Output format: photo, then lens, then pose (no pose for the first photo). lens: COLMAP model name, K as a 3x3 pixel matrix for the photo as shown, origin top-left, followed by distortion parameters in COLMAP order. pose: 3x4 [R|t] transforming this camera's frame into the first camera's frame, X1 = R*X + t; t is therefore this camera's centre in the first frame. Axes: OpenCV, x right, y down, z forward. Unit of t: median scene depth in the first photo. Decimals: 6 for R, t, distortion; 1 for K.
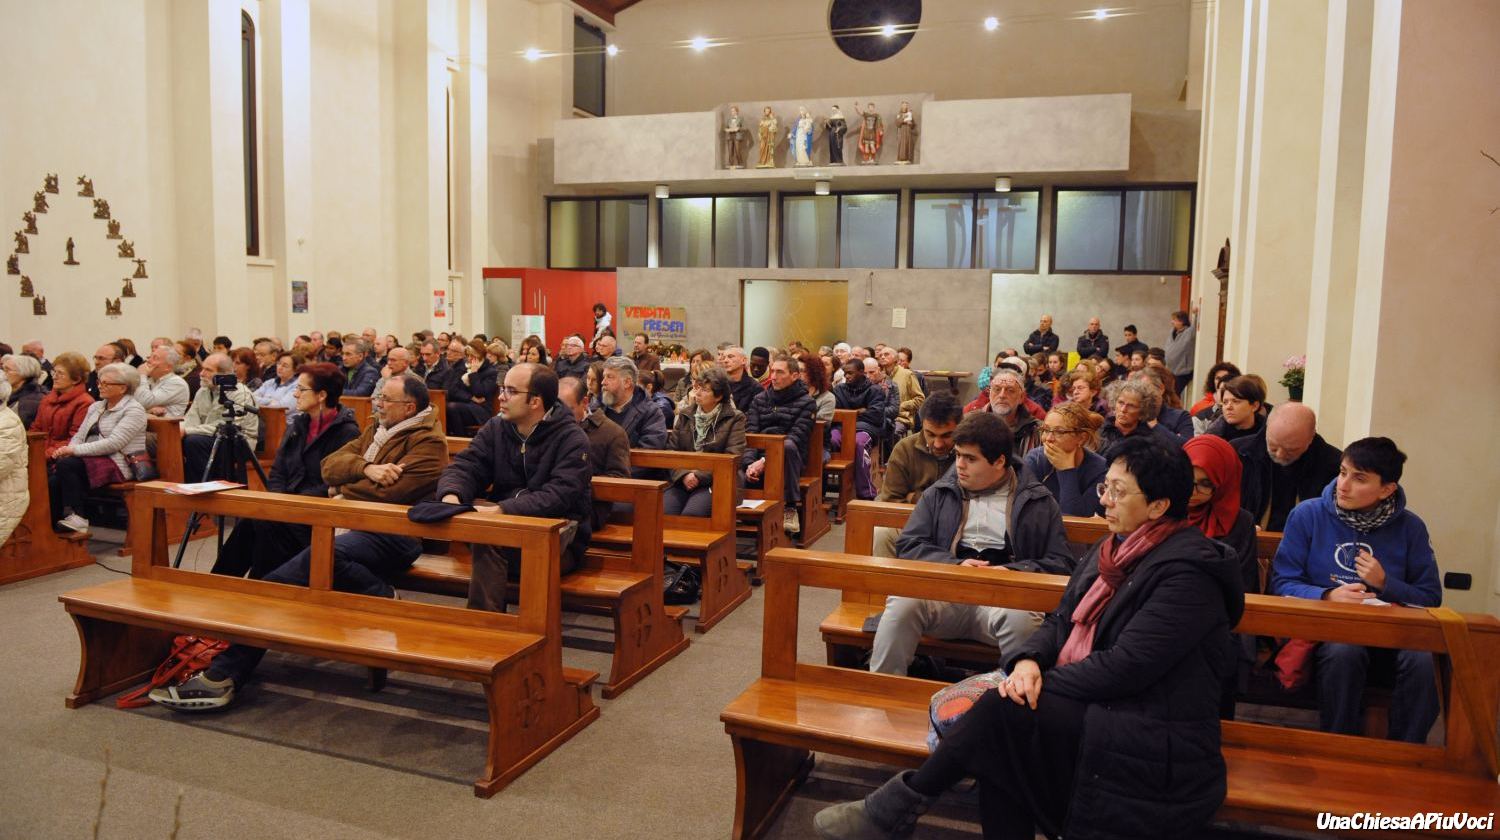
lens RADIAL K [[1048.6, 0, 748.5], [0, 1048.6, 417.6], [0, 0, 1]] dist [0.002638, -0.004191]
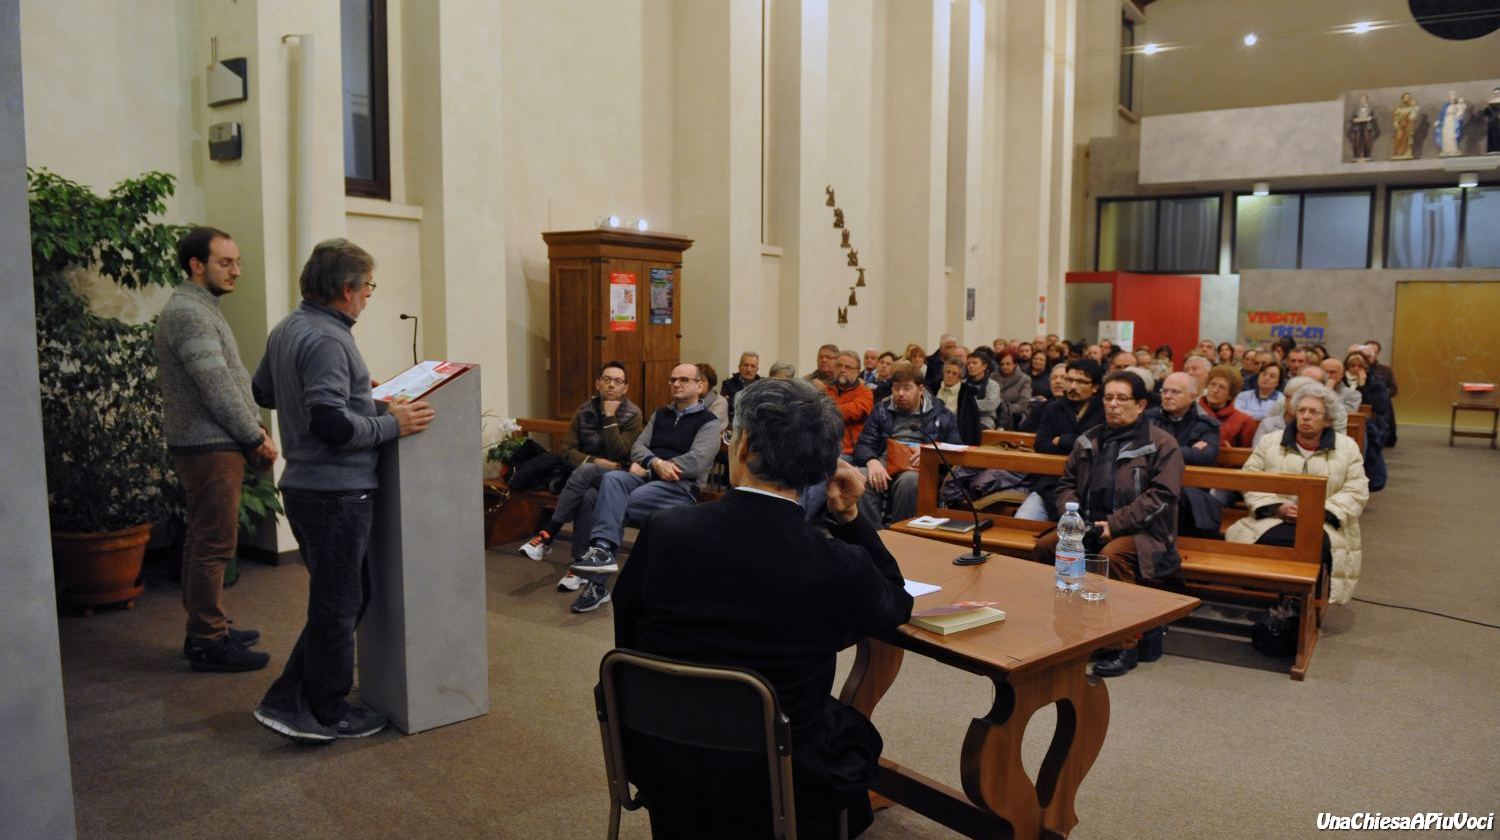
lens RADIAL K [[1048.6, 0, 746.5], [0, 1048.6, 417.9], [0, 0, 1]] dist [0.002638, -0.004191]
pose [[0.985337, 0.009682, -0.170346, -0.391565], [-0.010668, 0.999931, -0.004874, -0.001573], [0.170287, 0.006620, 0.985372, -0.000282]]
